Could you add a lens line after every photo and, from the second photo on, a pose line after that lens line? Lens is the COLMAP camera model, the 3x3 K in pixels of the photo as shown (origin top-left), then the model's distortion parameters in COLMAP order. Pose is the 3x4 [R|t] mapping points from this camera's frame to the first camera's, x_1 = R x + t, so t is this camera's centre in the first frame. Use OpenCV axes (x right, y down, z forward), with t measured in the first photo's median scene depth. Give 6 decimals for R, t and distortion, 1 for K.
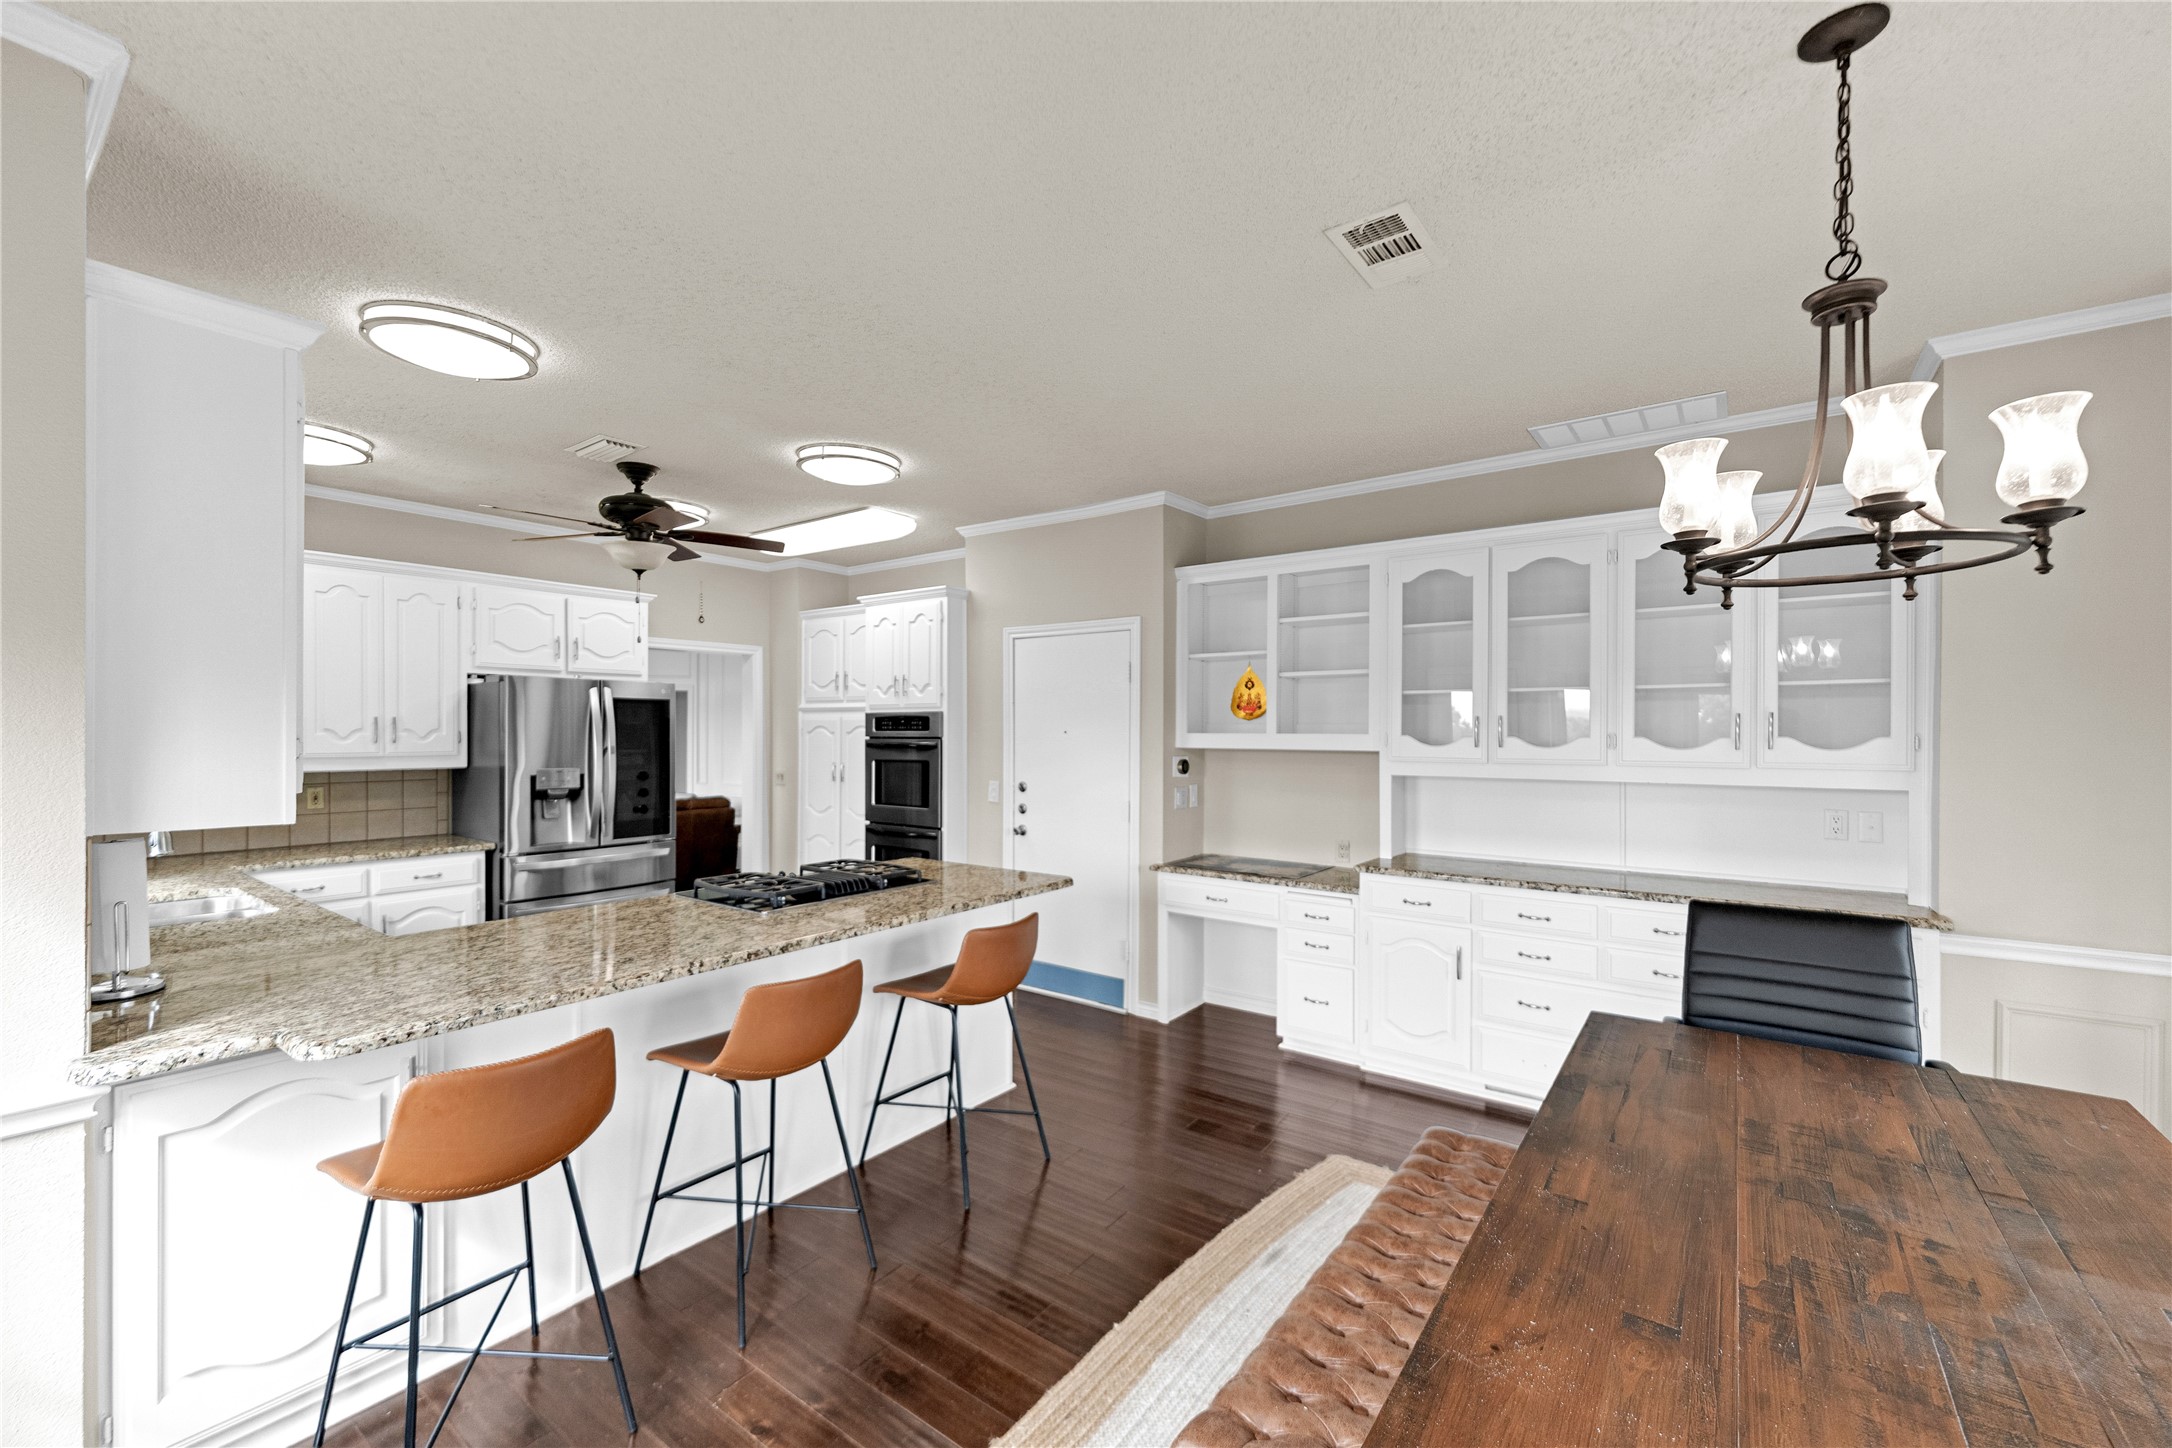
lens RADIAL K [[876.8, 0, 1083.1], [0, 876.8, 728.1], [0, 0, 1]] dist [0.000955, -0.000800]
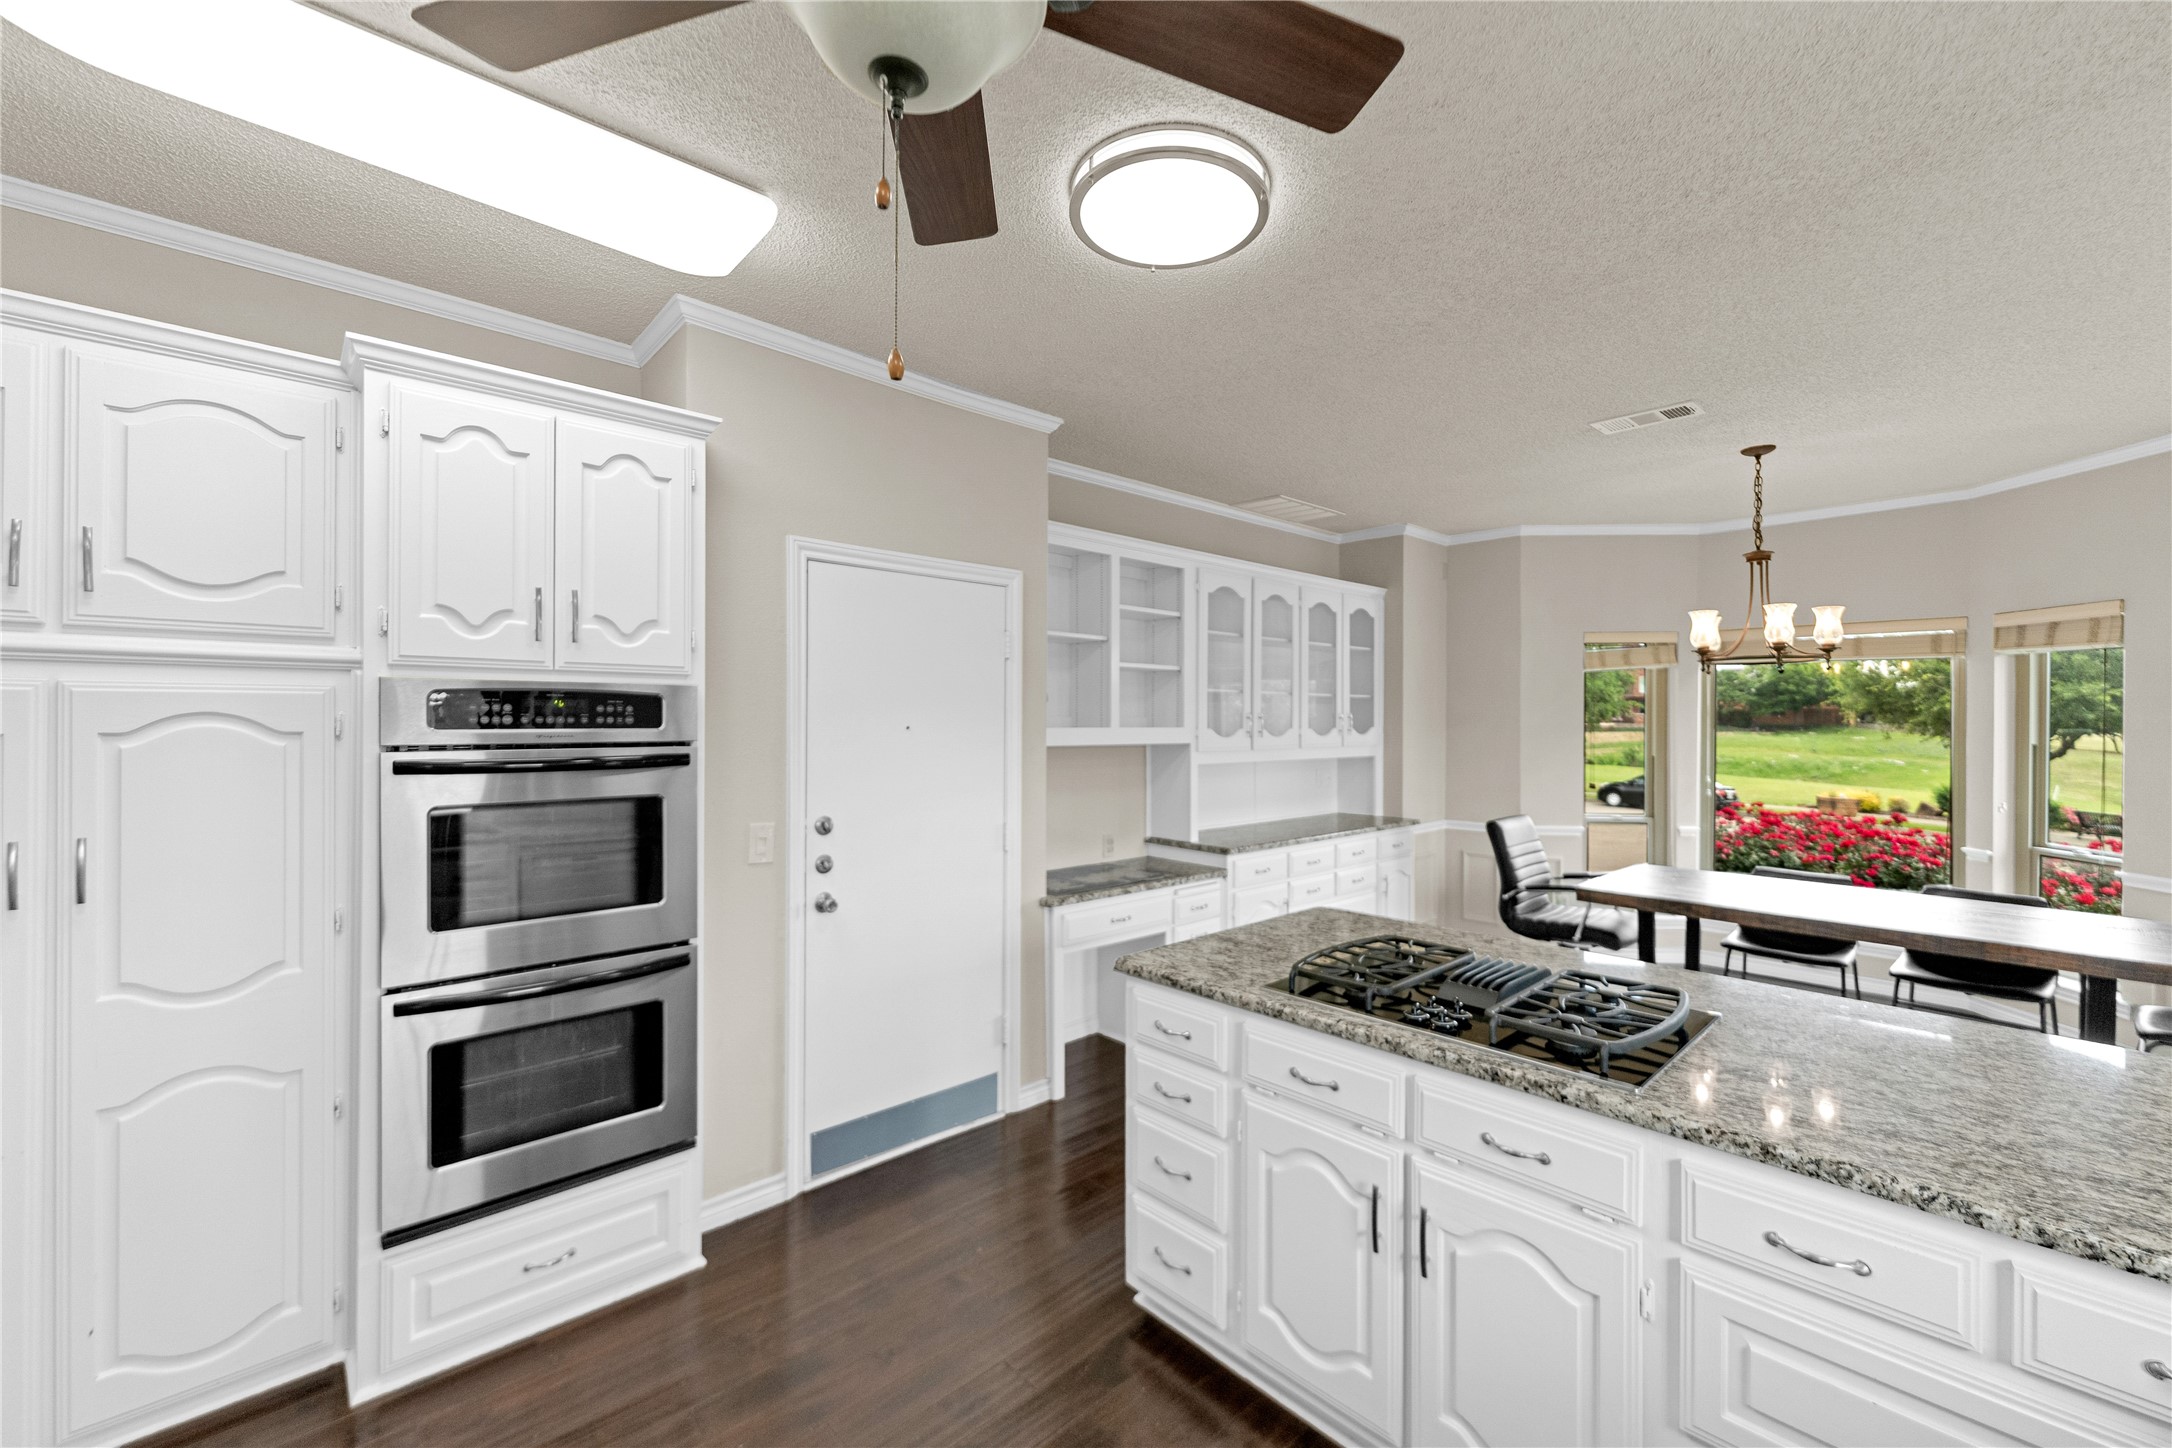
lens RADIAL K [[876.8, 0, 1082.7], [0, 876.8, 723.4], [0, 0, 1]] dist [0.000955, -0.000800]
pose [[0.192464, 0.002048, 0.981302, -0.648777], [0.004420, 0.999986, -0.002954, 0.004084], [-0.981294, 0.004906, 0.192452, 0.799895]]
